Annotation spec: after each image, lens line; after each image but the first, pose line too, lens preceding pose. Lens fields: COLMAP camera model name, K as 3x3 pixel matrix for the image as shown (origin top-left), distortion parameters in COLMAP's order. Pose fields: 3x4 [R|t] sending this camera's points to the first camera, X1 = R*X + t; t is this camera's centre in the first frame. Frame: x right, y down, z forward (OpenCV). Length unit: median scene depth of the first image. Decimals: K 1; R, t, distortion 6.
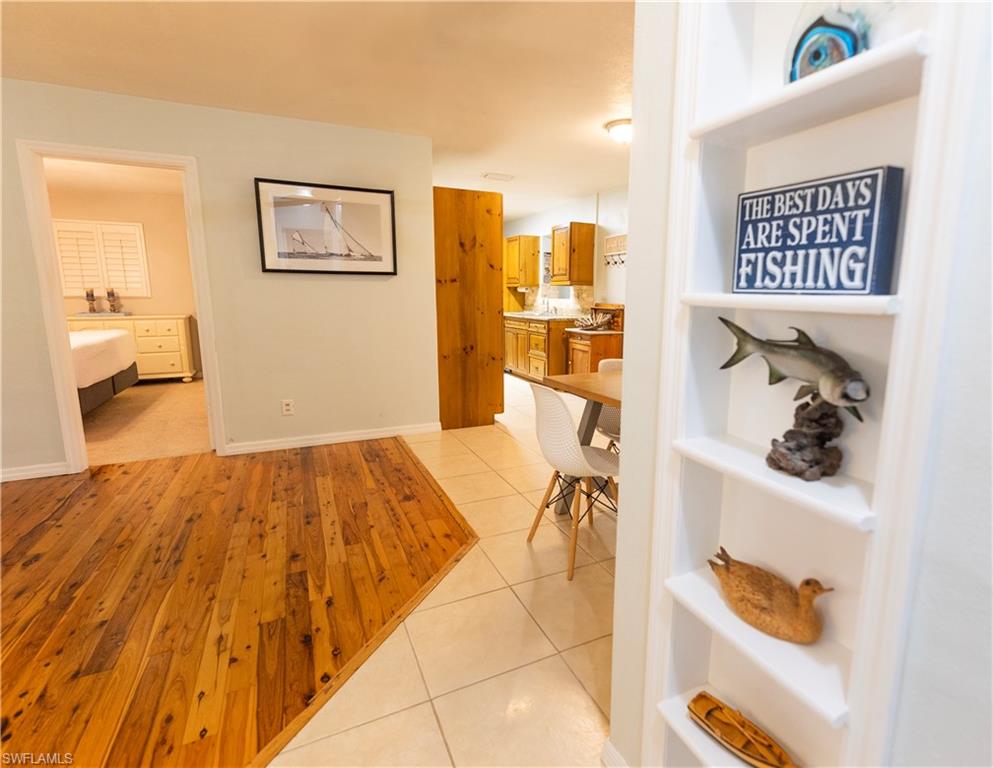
lens RADIAL K [[493.0, 0, 529.2], [0, 493.0, 374.4], [0, 0, 1]] dist [0.002209, 0.000103]
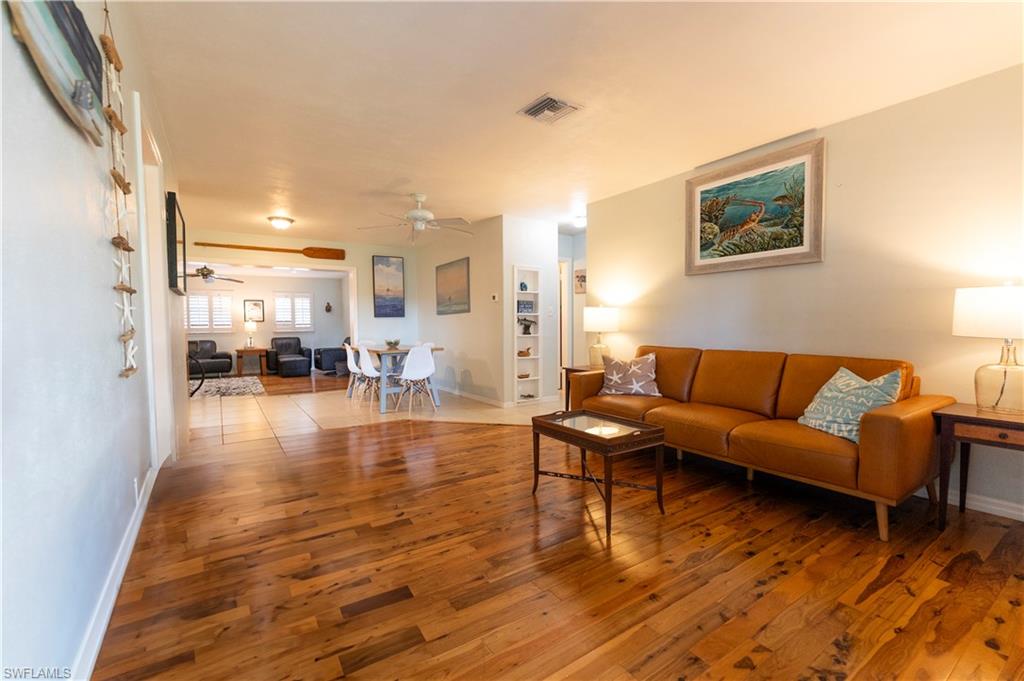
lens RADIAL K [[417.7, 0, 510.7], [0, 417.7, 337.1], [0, 0, 1]] dist [-0.001854, -0.000024]
pose [[-0.116625, -0.051523, 0.991839, -1.196085], [0.180541, 0.980915, 0.072184, -0.059945], [-0.976629, 0.187486, -0.105097, 0.382063]]
